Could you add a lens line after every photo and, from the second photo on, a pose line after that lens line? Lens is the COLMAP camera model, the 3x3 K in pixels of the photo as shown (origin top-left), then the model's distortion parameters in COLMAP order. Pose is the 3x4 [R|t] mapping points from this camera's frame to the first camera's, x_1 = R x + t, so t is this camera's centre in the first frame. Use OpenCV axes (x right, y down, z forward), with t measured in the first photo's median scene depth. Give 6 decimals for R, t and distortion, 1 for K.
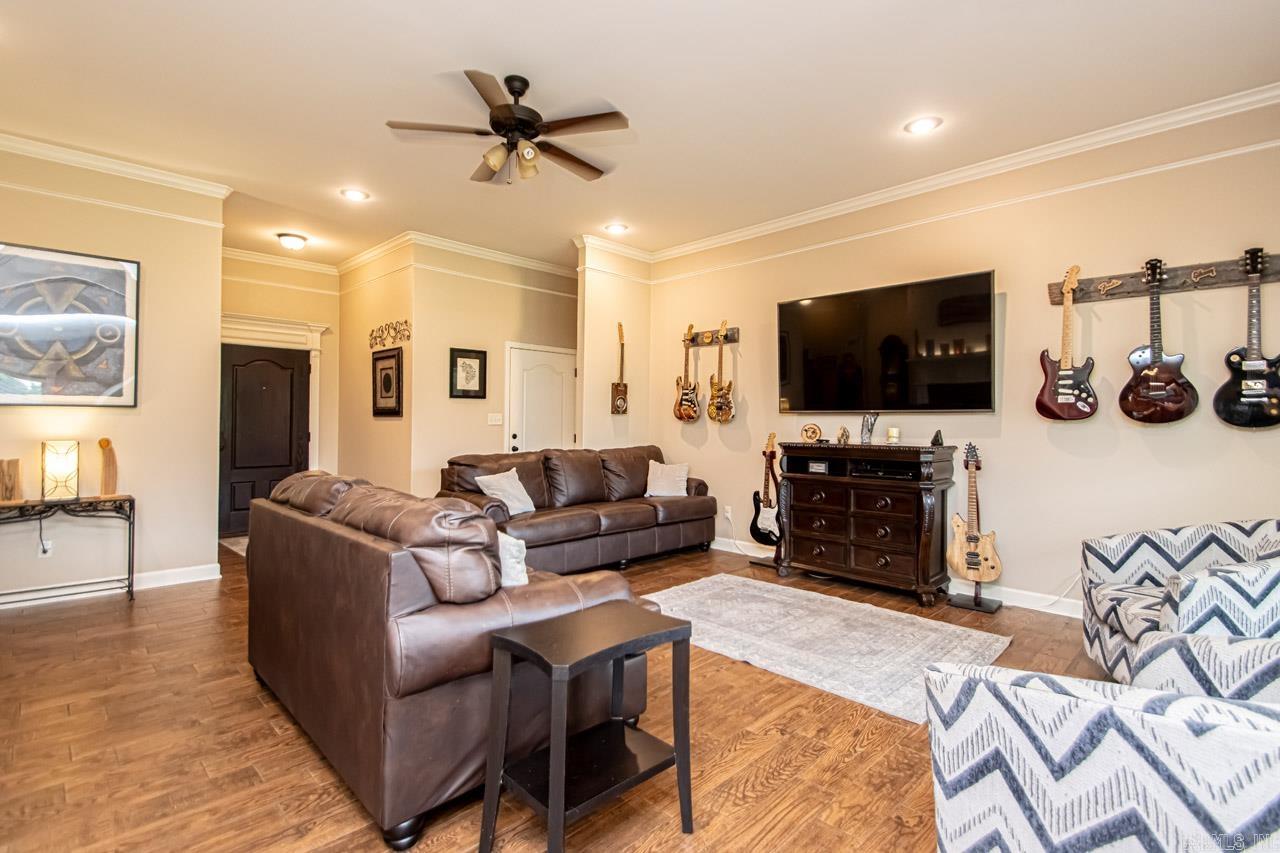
lens RADIAL K [[596.1, 0, 678.6], [0, 596.1, 411.4], [0, 0, 1]] dist [0.011621, -0.008804]
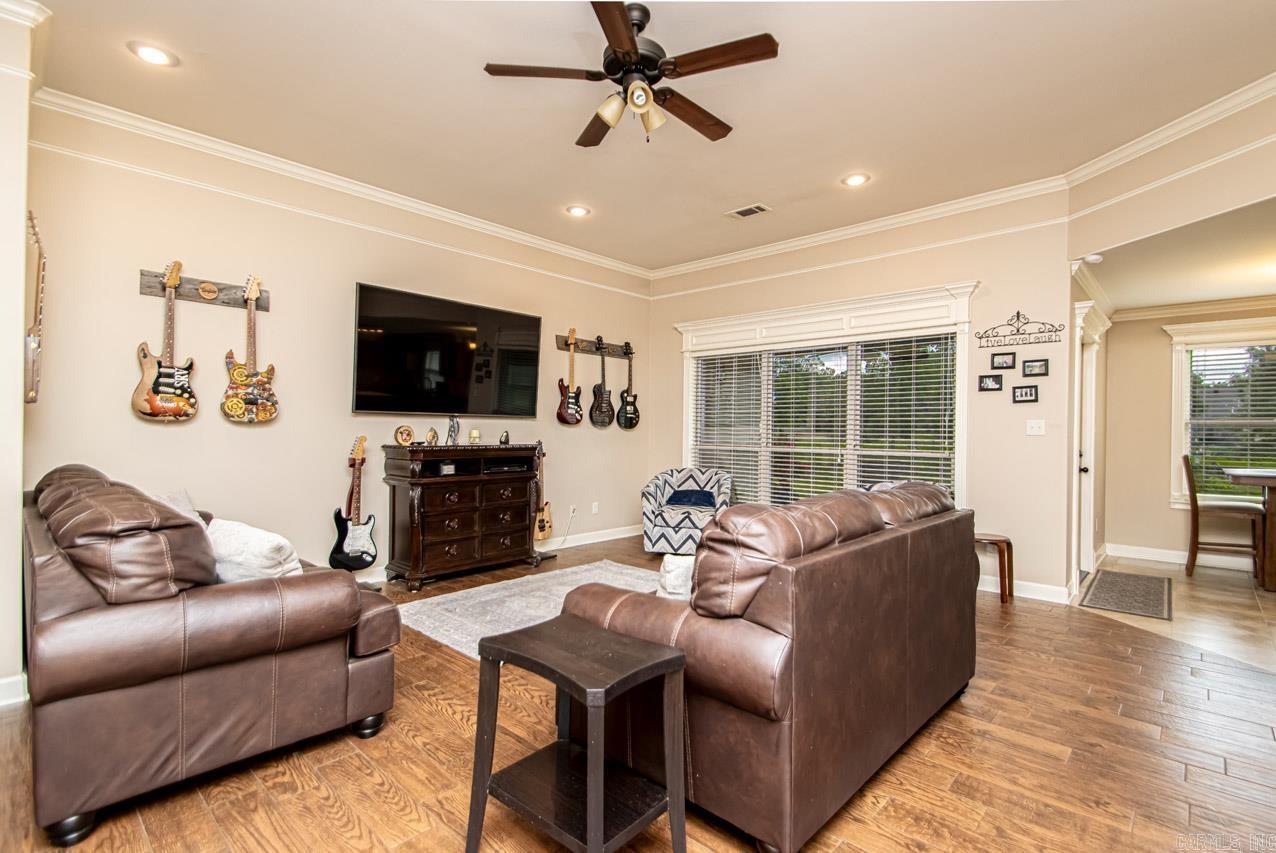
lens RADIAL K [[594.3, 0, 619.6], [0, 594.3, 423.3], [0, 0, 1]] dist [0.011621, -0.008804]
pose [[0.019319, 0.007117, 0.999788, -0.814940], [-0.027576, 0.999598, -0.006583, 0.015972], [-0.999433, -0.027443, 0.019507, 0.739939]]
